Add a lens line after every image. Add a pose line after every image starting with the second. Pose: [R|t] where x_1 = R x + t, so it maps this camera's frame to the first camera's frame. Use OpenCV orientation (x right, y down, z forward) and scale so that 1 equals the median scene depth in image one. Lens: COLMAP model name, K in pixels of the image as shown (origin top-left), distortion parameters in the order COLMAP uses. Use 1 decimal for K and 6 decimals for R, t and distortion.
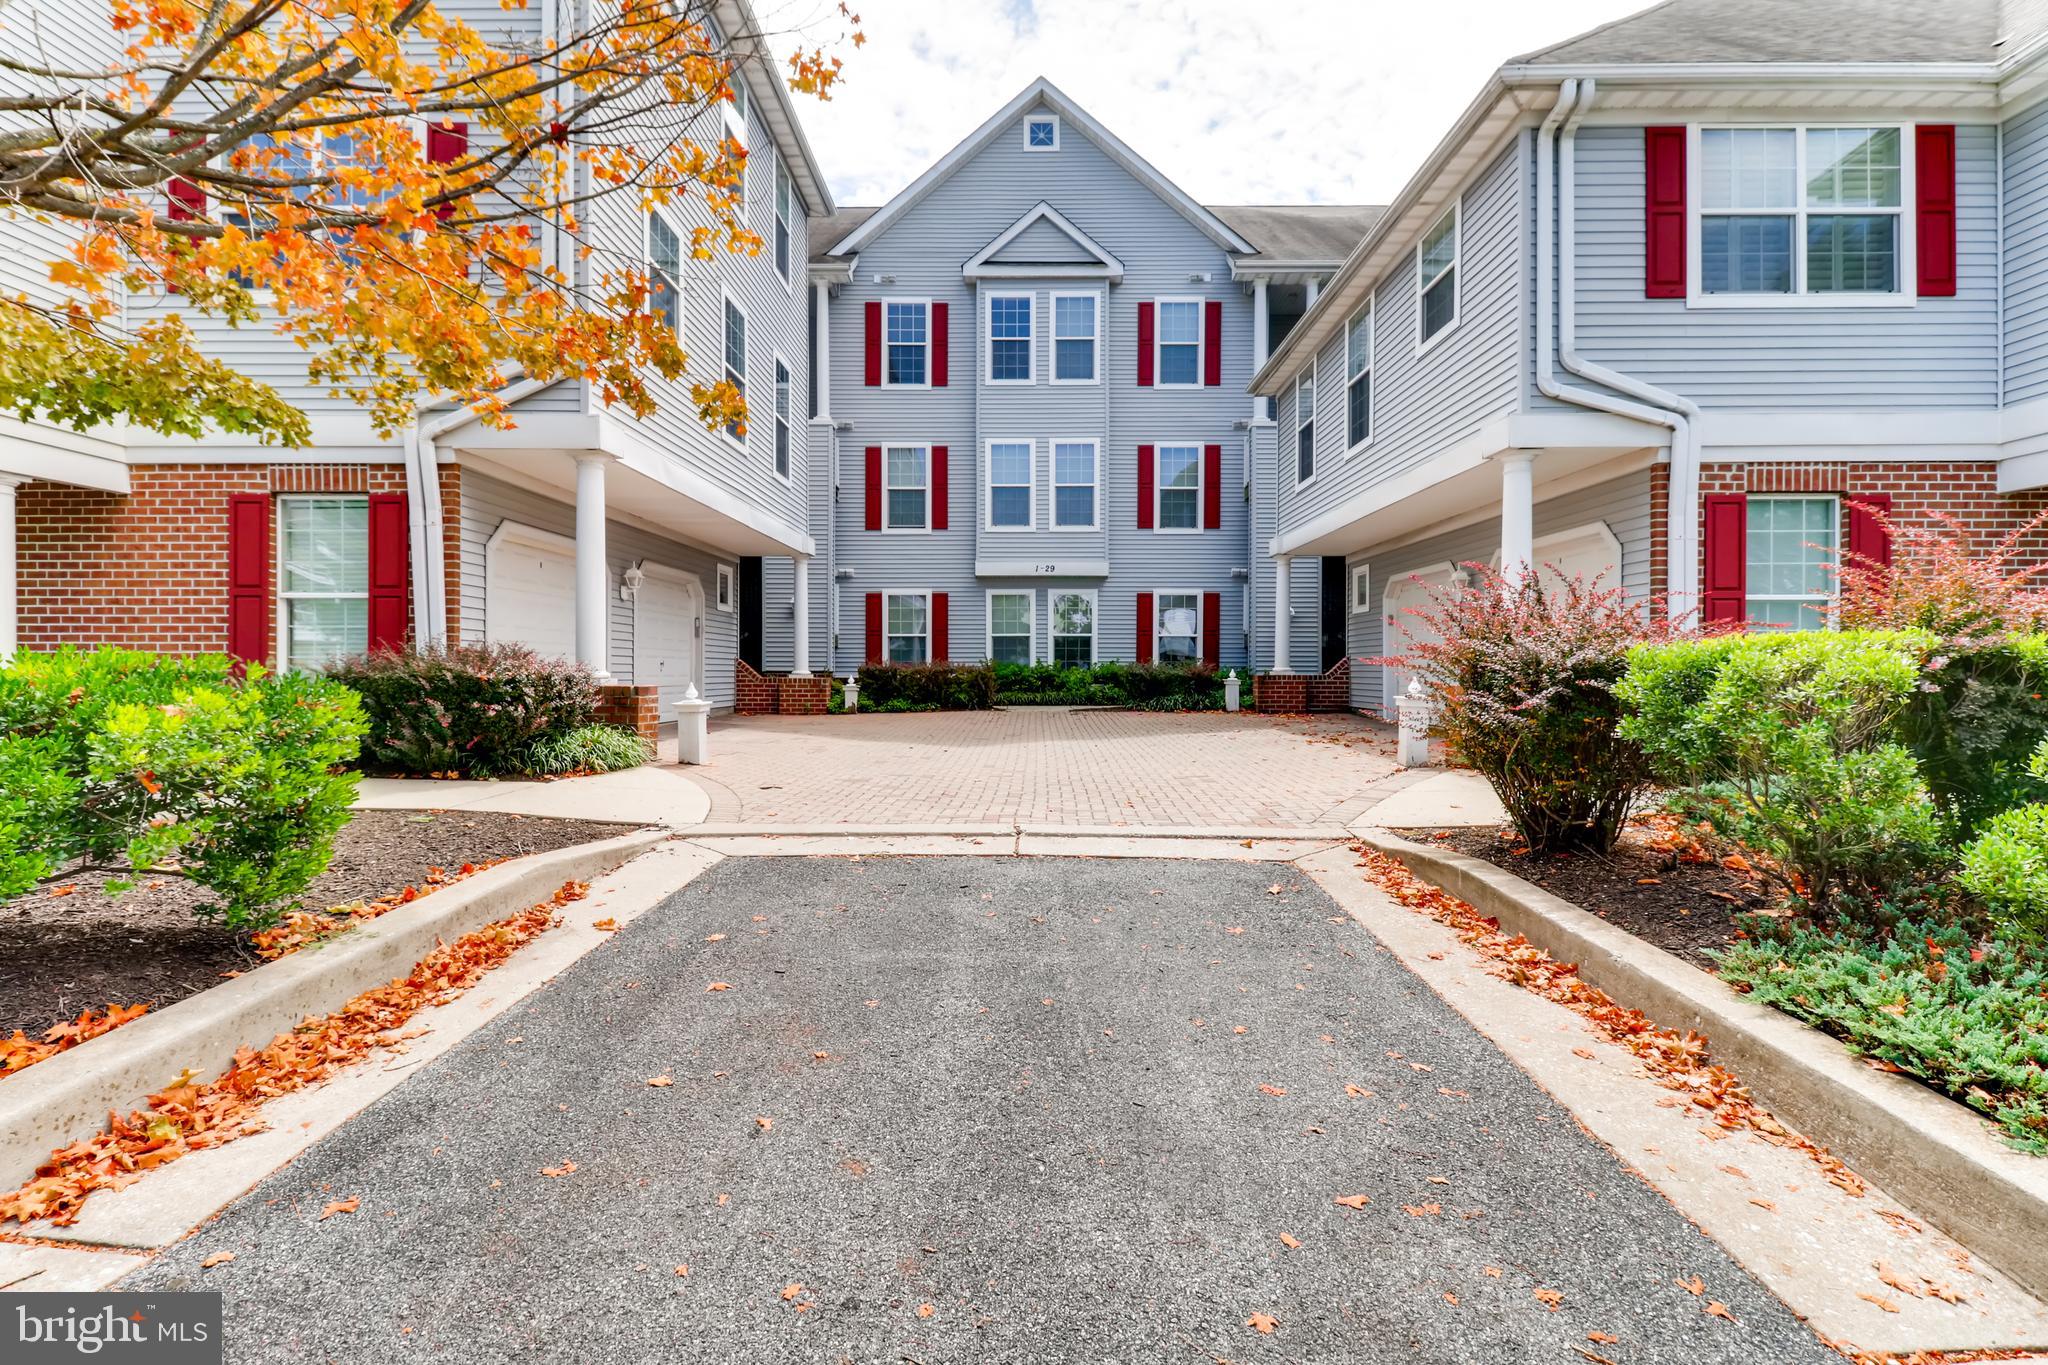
lens RADIAL K [[938.5, 0, 1035.7], [0, 938.5, 678.7], [0, 0, 1]] dist [0.024603, -0.014216]
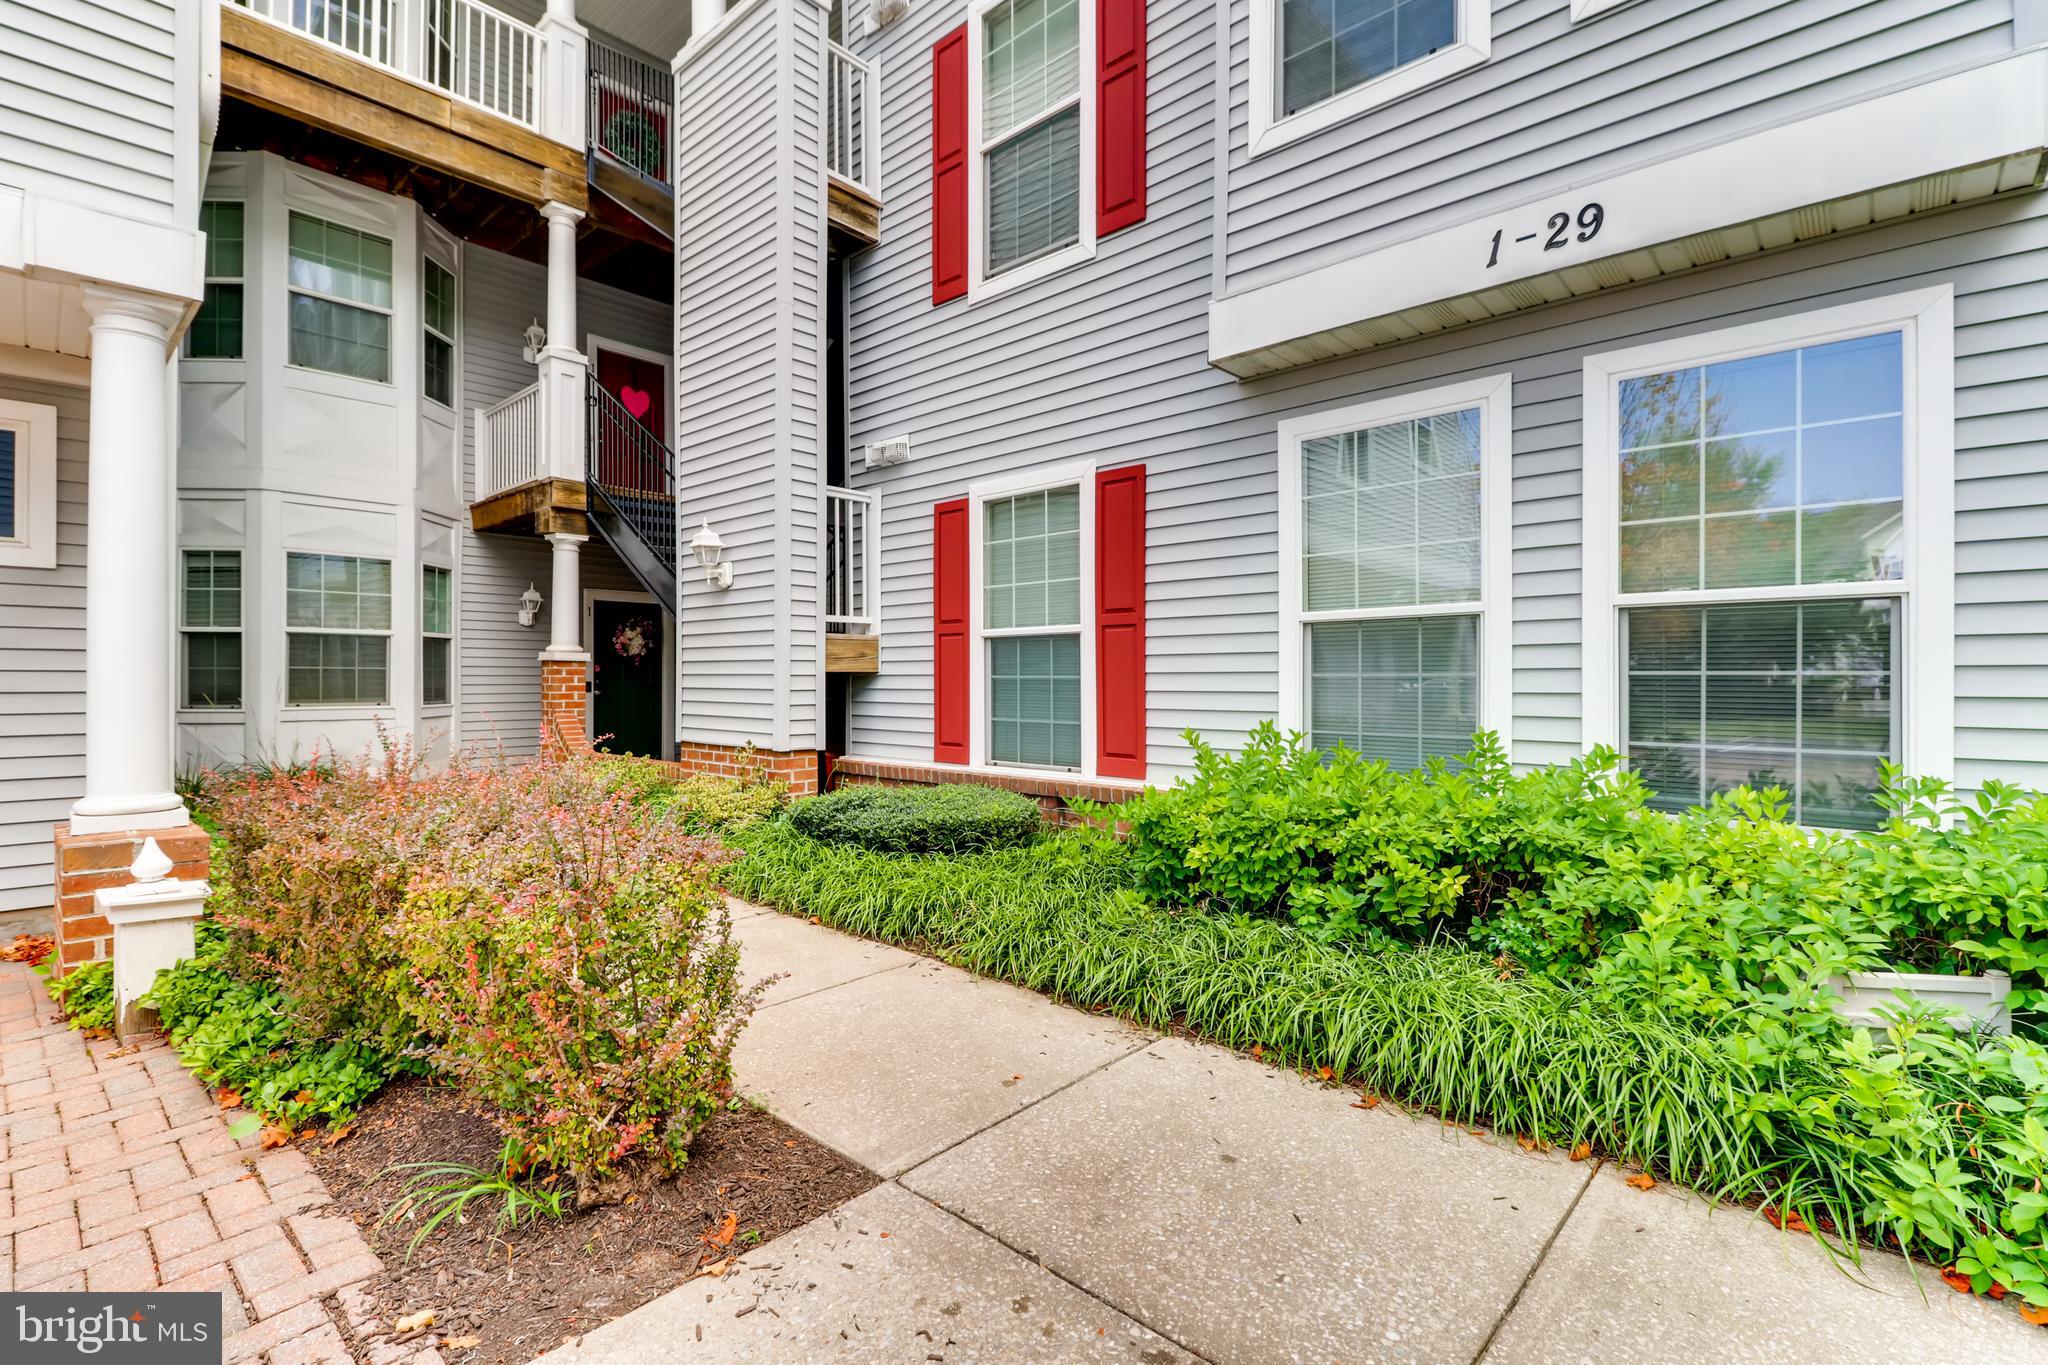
lens RADIAL K [[938.5, 0, 1017.2], [0, 938.5, 676.6], [0, 0, 1]] dist [0.024603, -0.014216]
pose [[0.748293, -0.008238, -0.663317, 0.053384], [-0.006015, 0.999798, -0.019202, -0.026867], [0.663341, 0.018359, 0.748092, 0.784203]]
